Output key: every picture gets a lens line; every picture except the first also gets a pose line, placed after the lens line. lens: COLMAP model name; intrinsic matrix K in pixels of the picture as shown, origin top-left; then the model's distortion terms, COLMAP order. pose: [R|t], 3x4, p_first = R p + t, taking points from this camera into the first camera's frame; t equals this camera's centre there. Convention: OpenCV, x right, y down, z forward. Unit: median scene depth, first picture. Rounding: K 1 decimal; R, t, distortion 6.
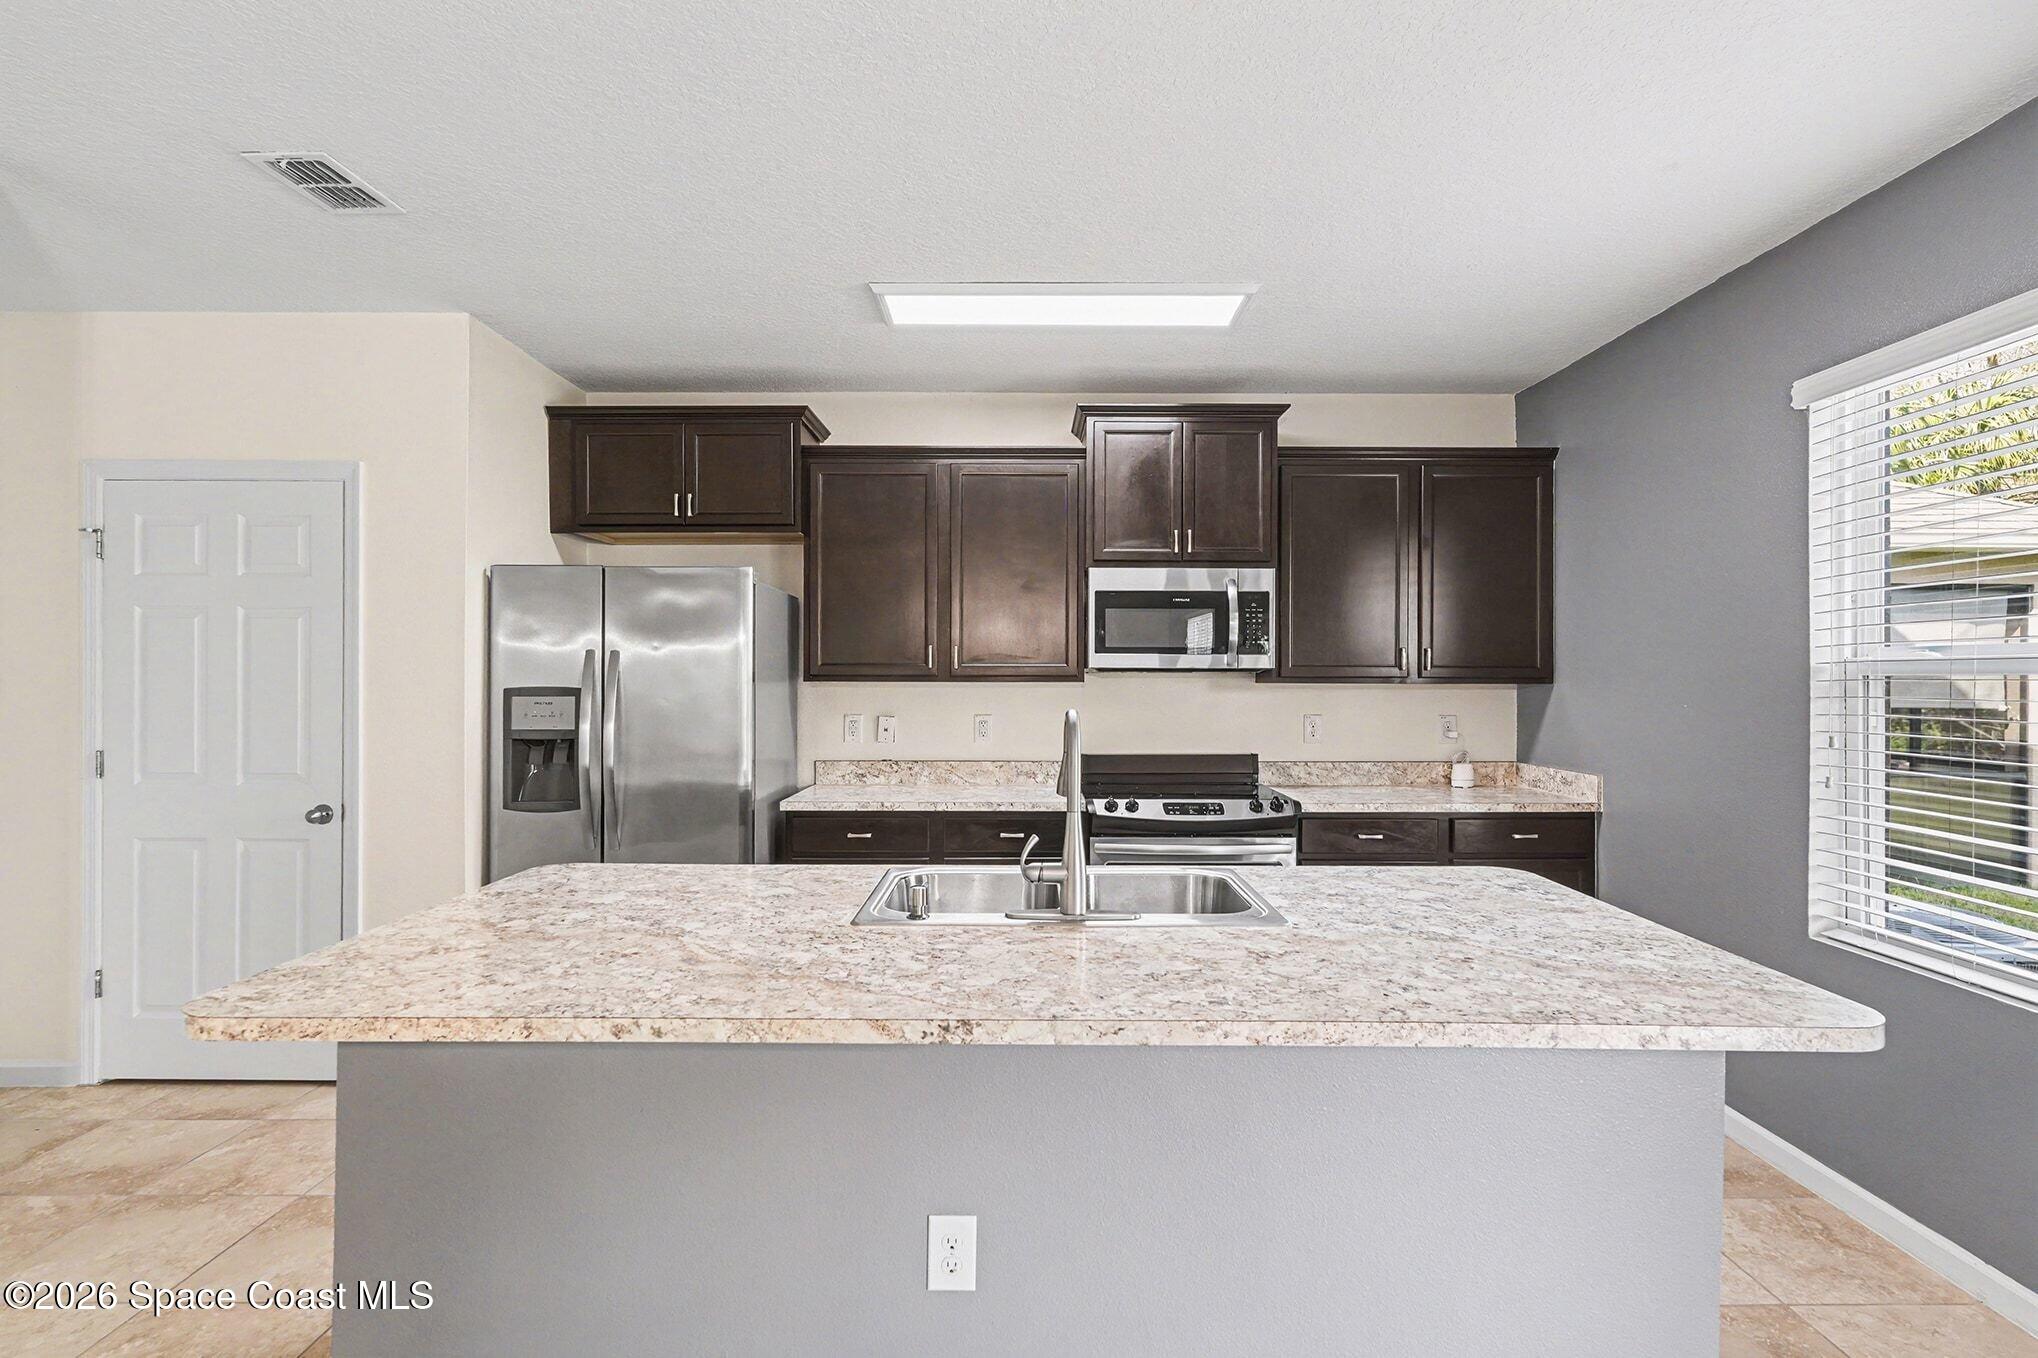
lens RADIAL K [[1000.0, 0, 1028.0], [0, 1000.0, 681.9], [0, 0, 1]] dist [0.002389, 0.001305]
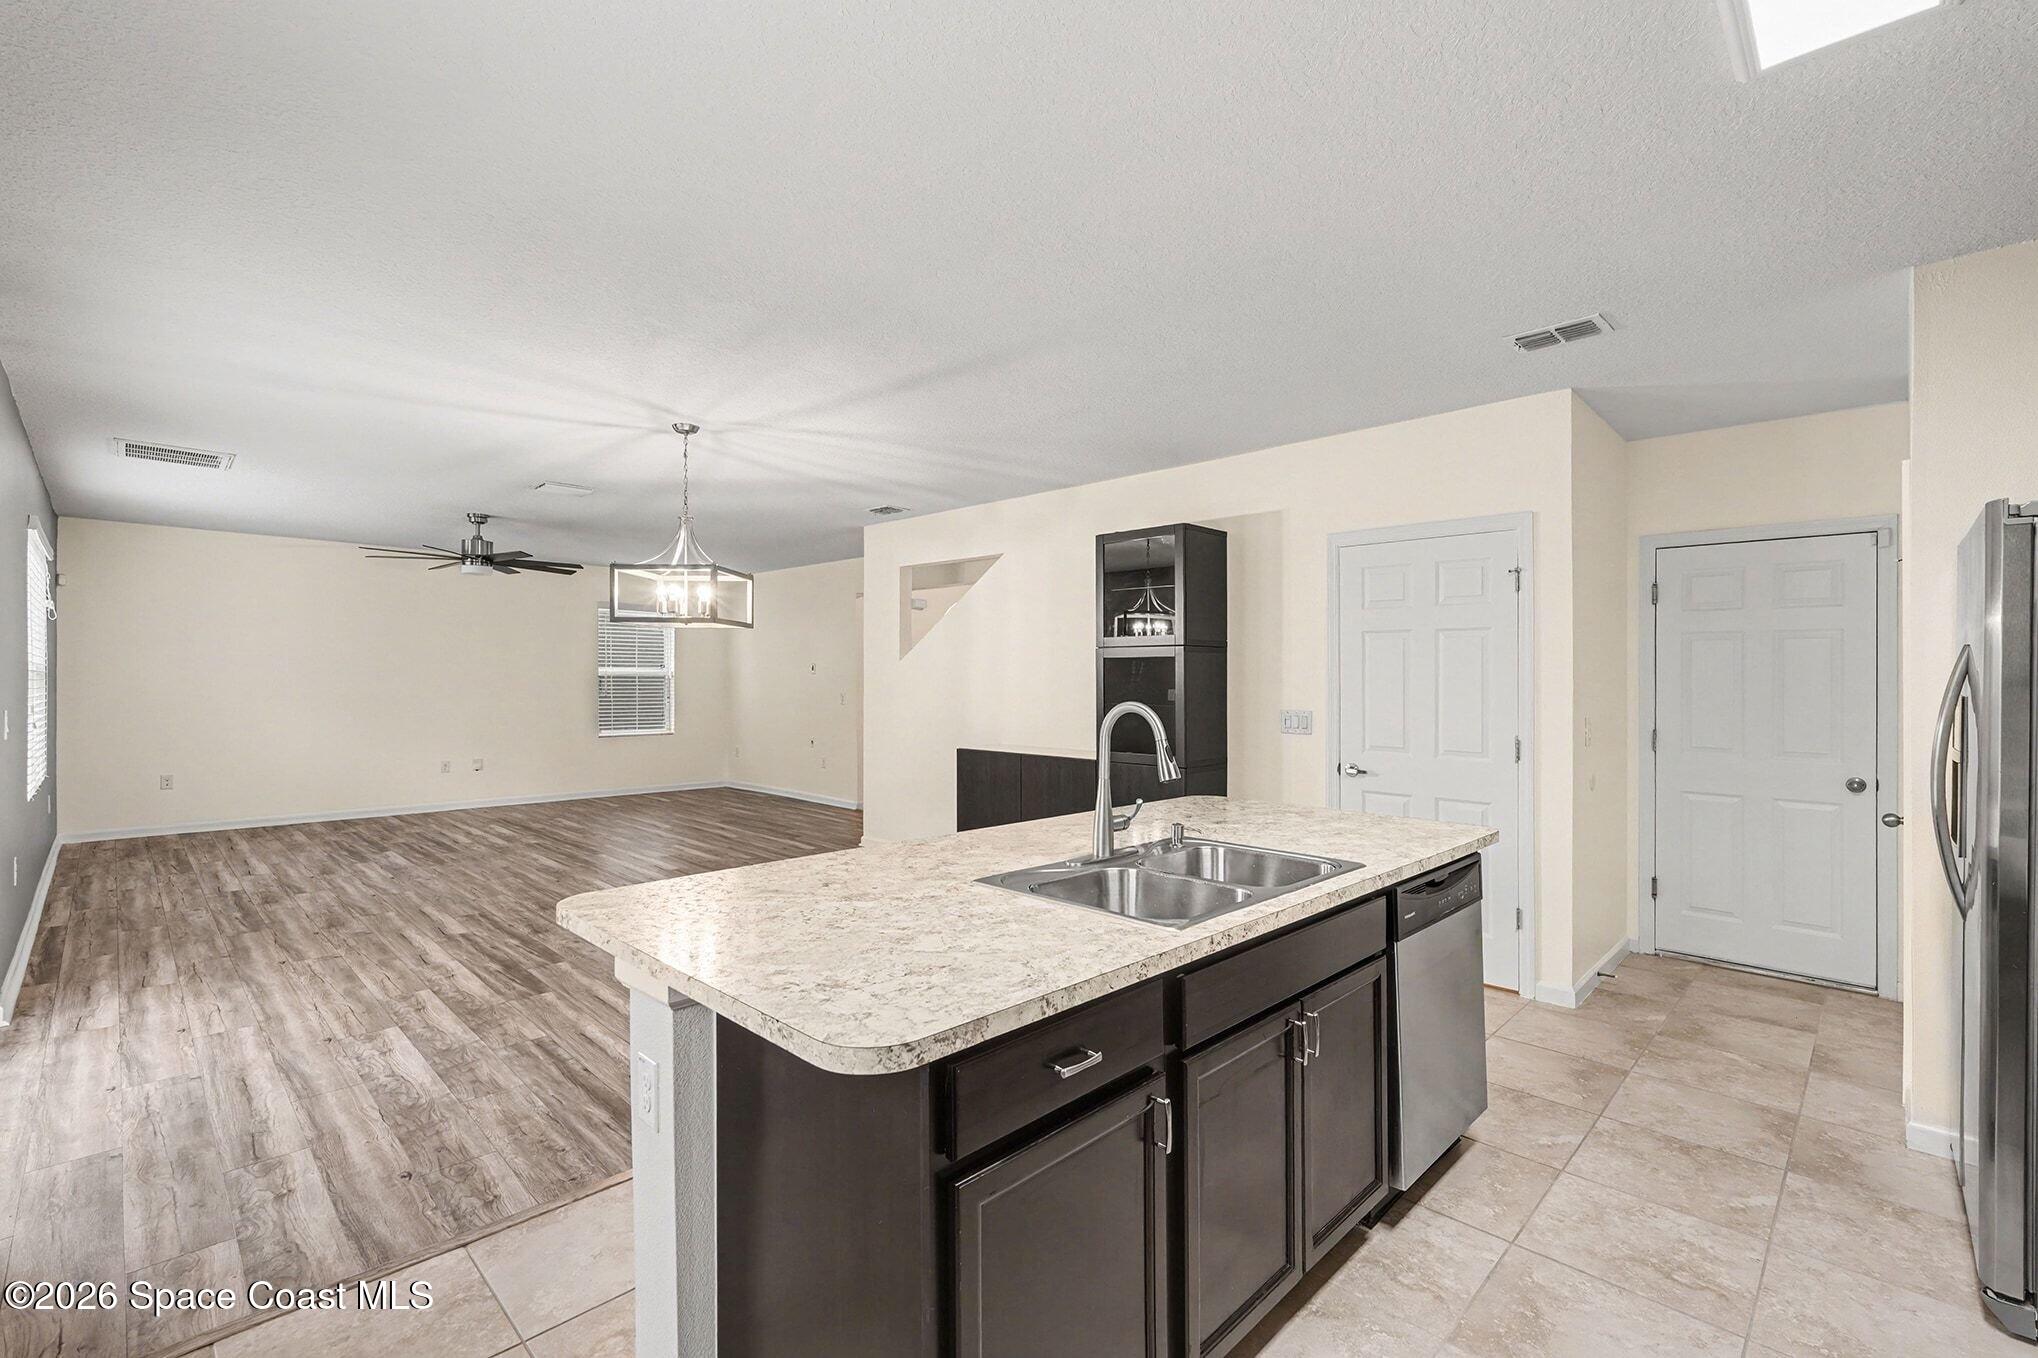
lens RADIAL K [[894.0, 0, 1025.9], [0, 894.0, 687.2], [0, 0, 1]] dist [0.000209, 0.000809]
pose [[-0.700581, -0.001109, -0.713572, 0.465614], [-0.012685, 0.999860, 0.010900, 0.000559], [0.713460, 0.016688, -0.700497, 0.853311]]
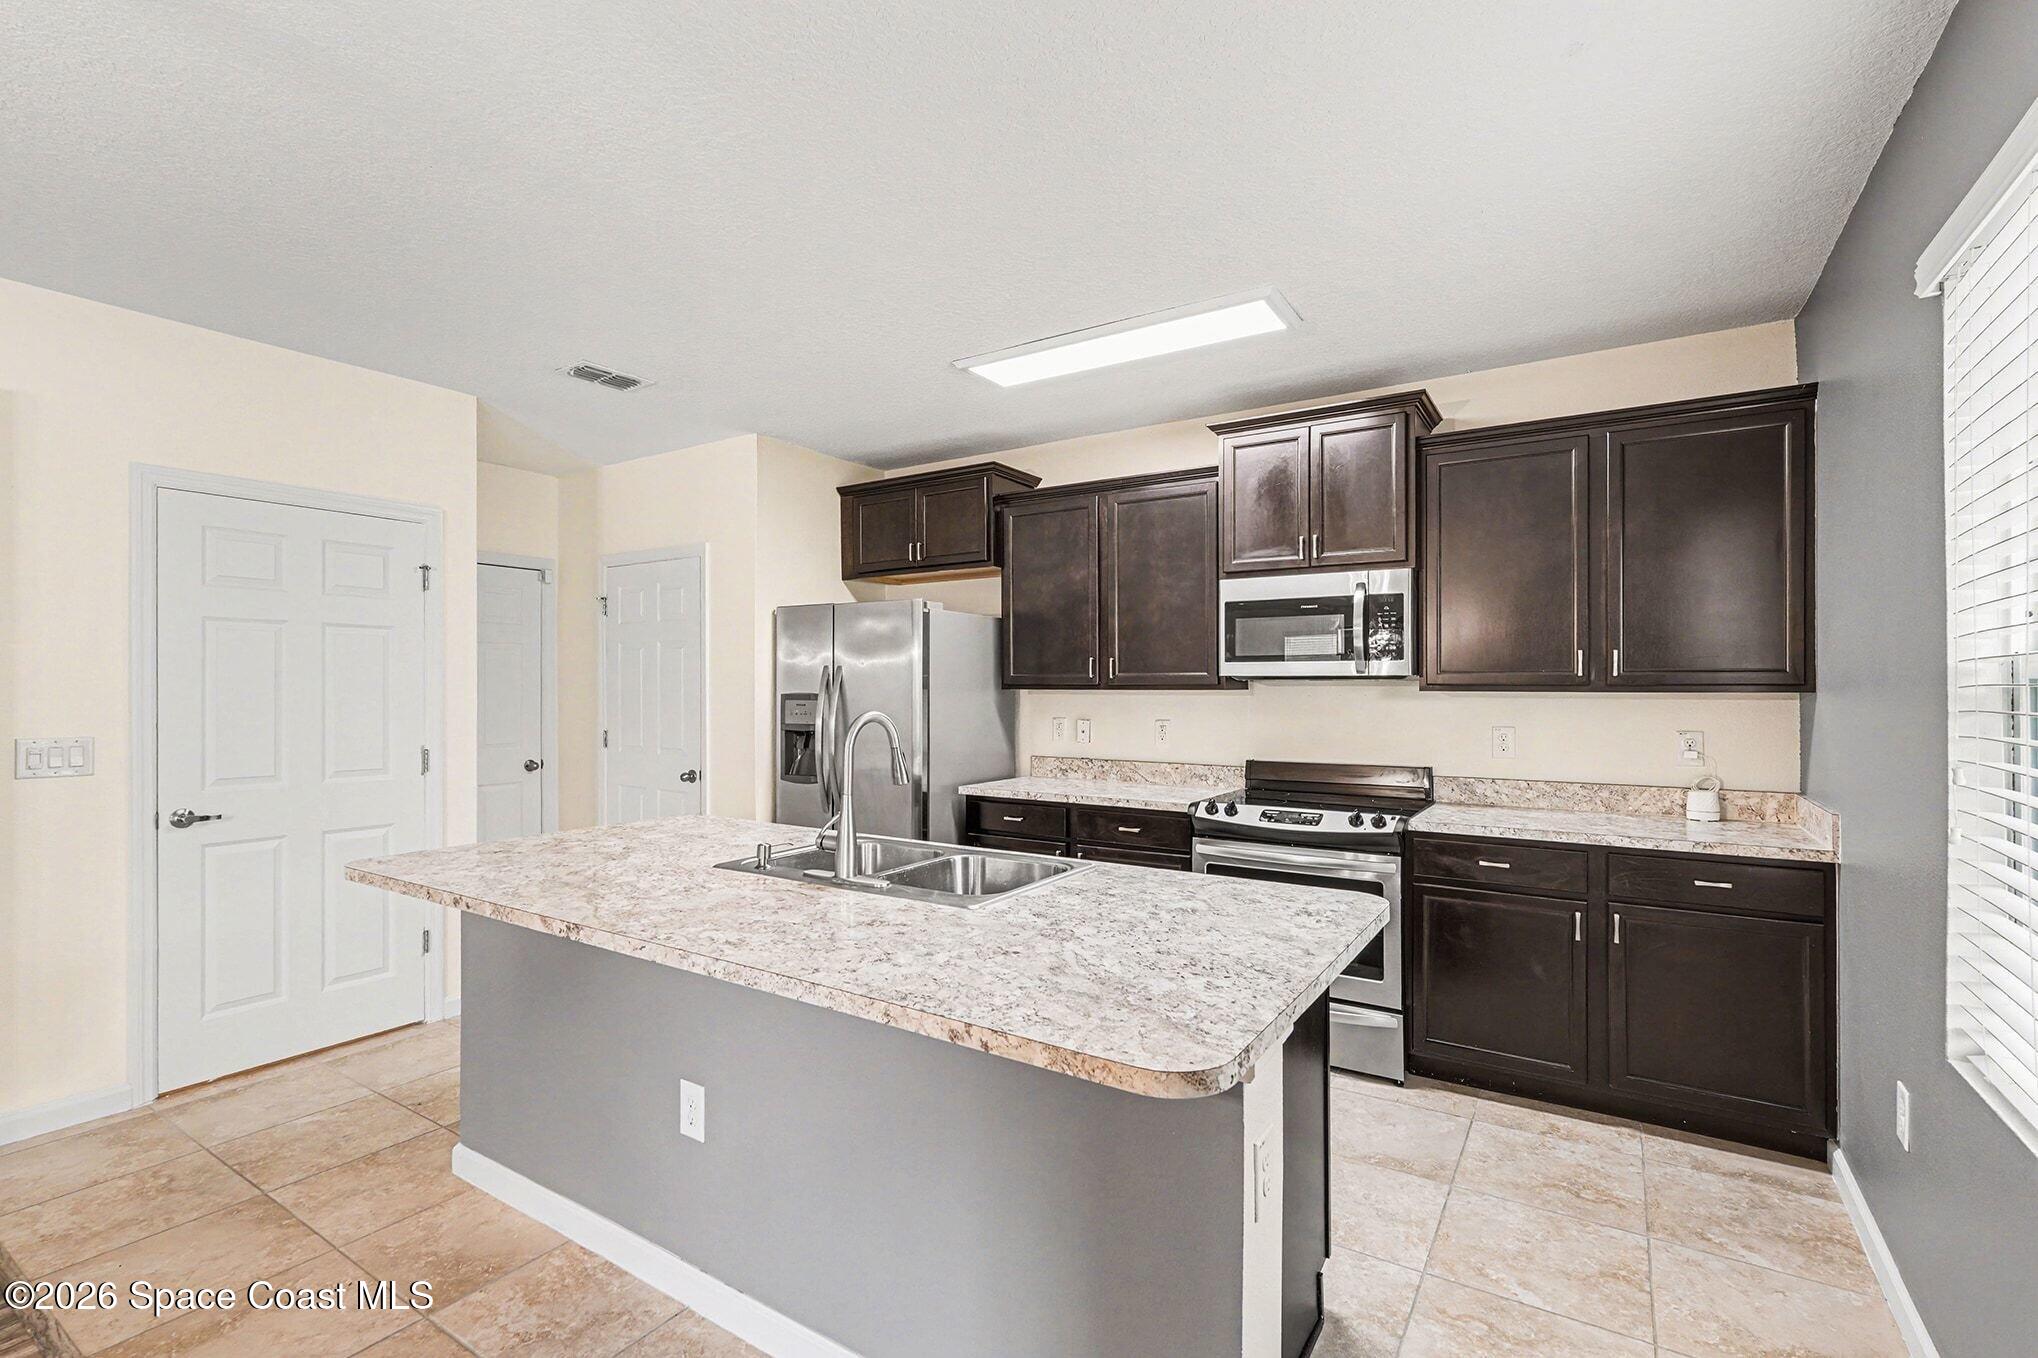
lens RADIAL K [[922.3, 0, 1020.1], [0, 922.3, 690.4], [0, 0, 1]] dist [0.001530, 0.001158]
pose [[0.838571, 0.000859, -0.544791, 0.413582], [-0.000952, 1.000000, 0.000111, 0.000851], [0.544791, 0.000426, 0.838572, 0.082665]]
